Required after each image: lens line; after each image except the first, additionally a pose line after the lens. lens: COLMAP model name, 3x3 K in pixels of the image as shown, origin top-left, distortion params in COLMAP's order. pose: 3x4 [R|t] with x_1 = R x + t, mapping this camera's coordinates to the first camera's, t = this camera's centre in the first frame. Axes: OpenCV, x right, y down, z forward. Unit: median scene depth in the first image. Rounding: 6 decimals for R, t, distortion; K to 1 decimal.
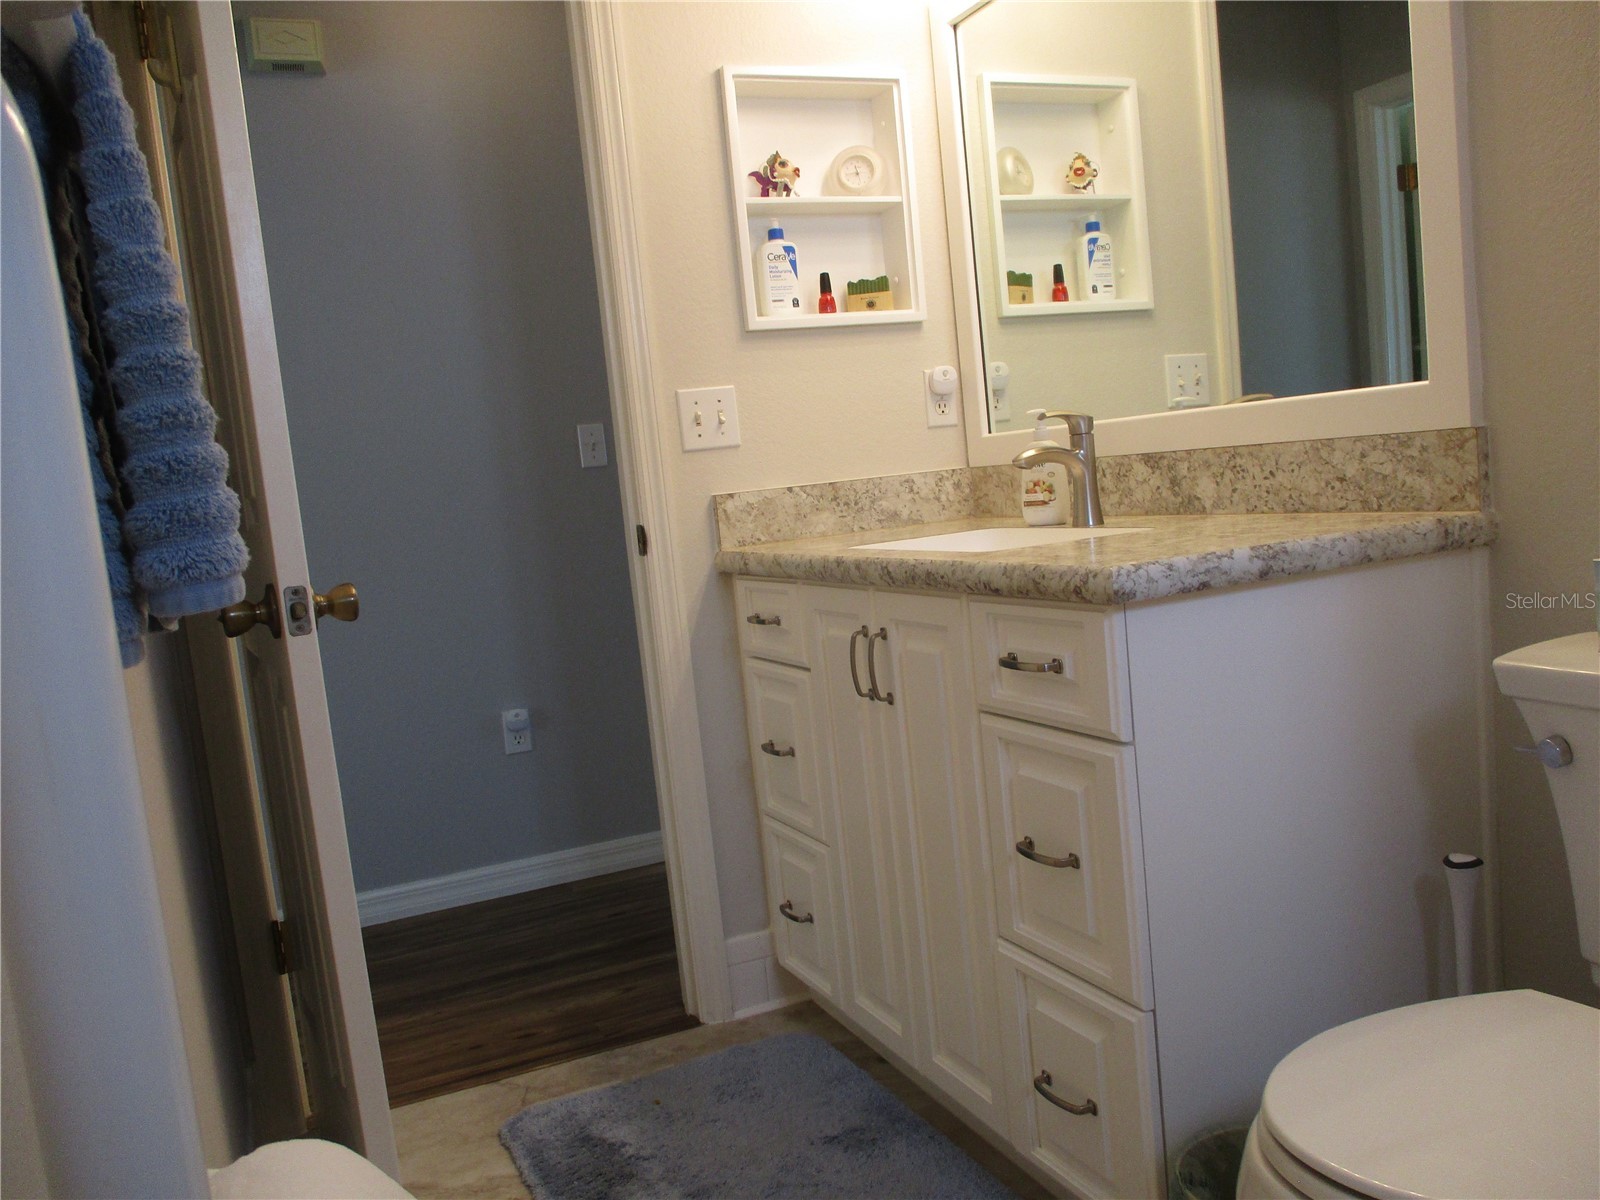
lens RADIAL K [[1342.6, 0, 808.9], [0, 1342.6, 603.7], [0, 0, 1]] dist [-0.025867, -0.008190]
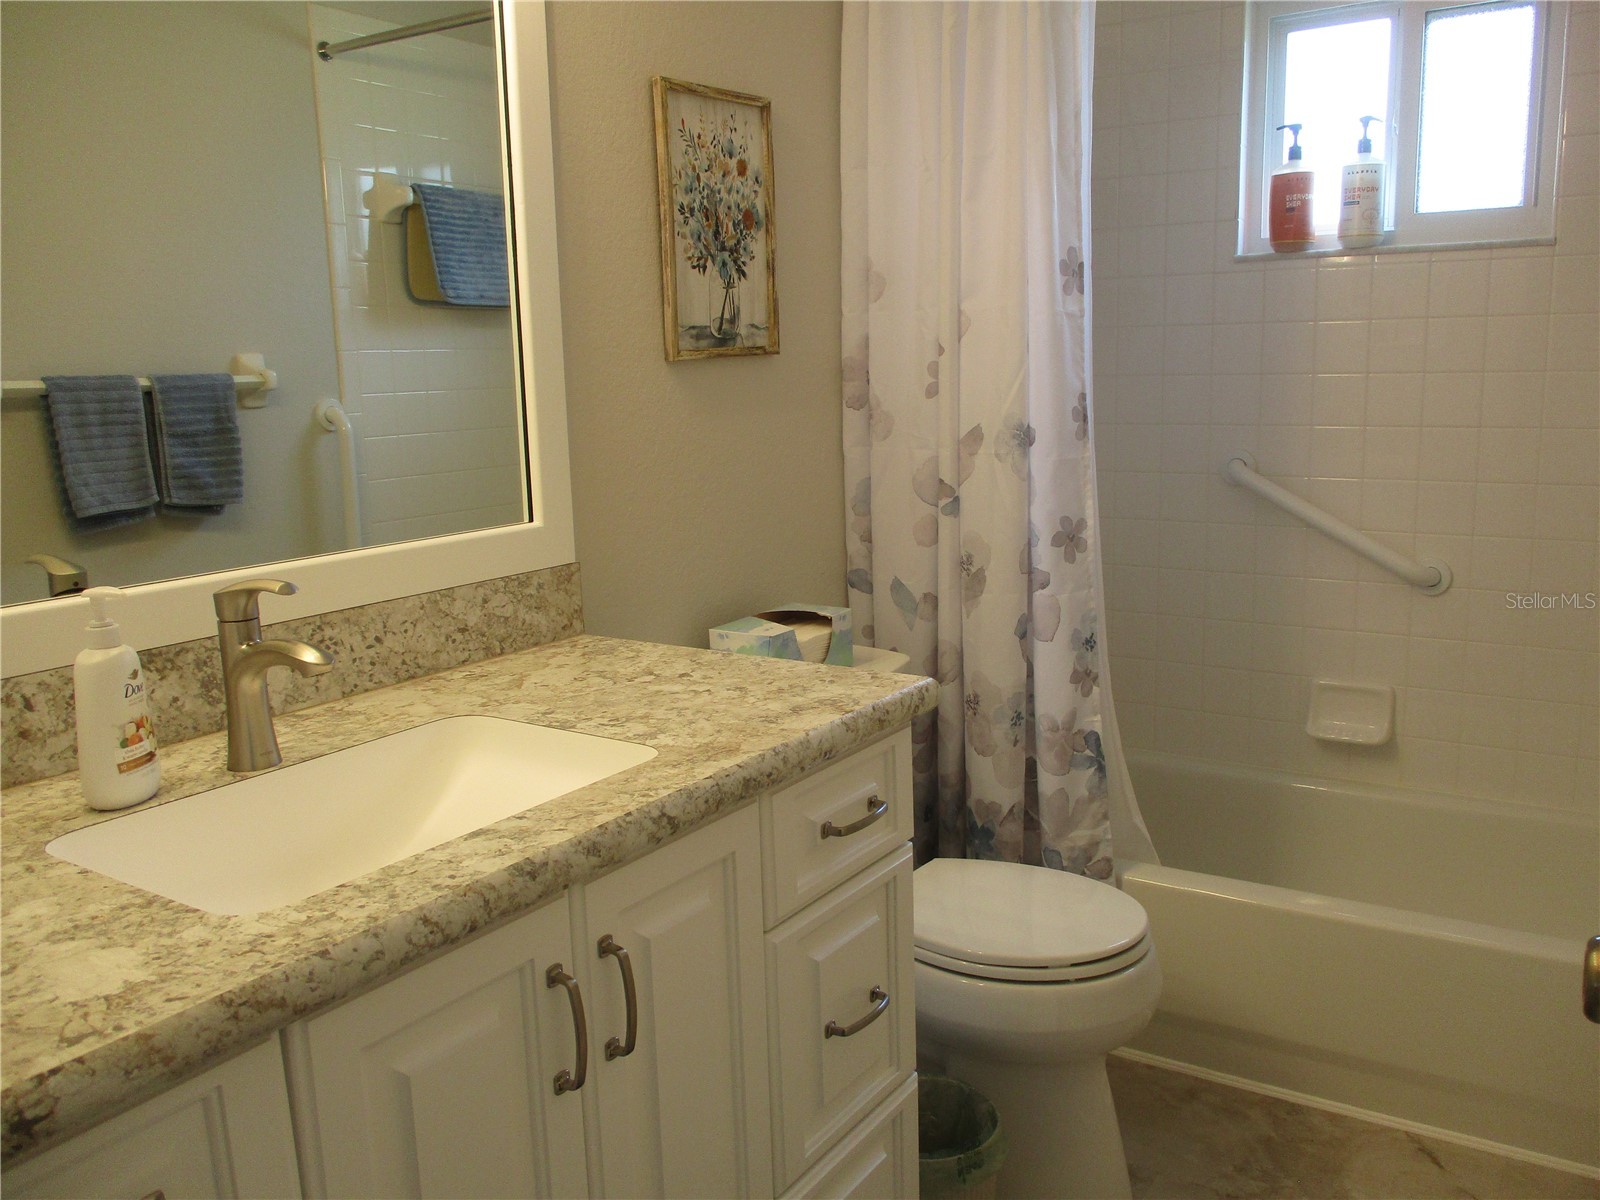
lens RADIAL K [[1342.6, 0, 808.9], [0, 1342.6, 603.7], [0, 0, 1]] dist [-0.025867, -0.008190]
pose [[-0.536112, -0.037236, 0.843325, -0.508264], [0.165341, 0.975044, 0.148161, -0.207305], [-0.827796, 0.218867, -0.516576, 1.268440]]
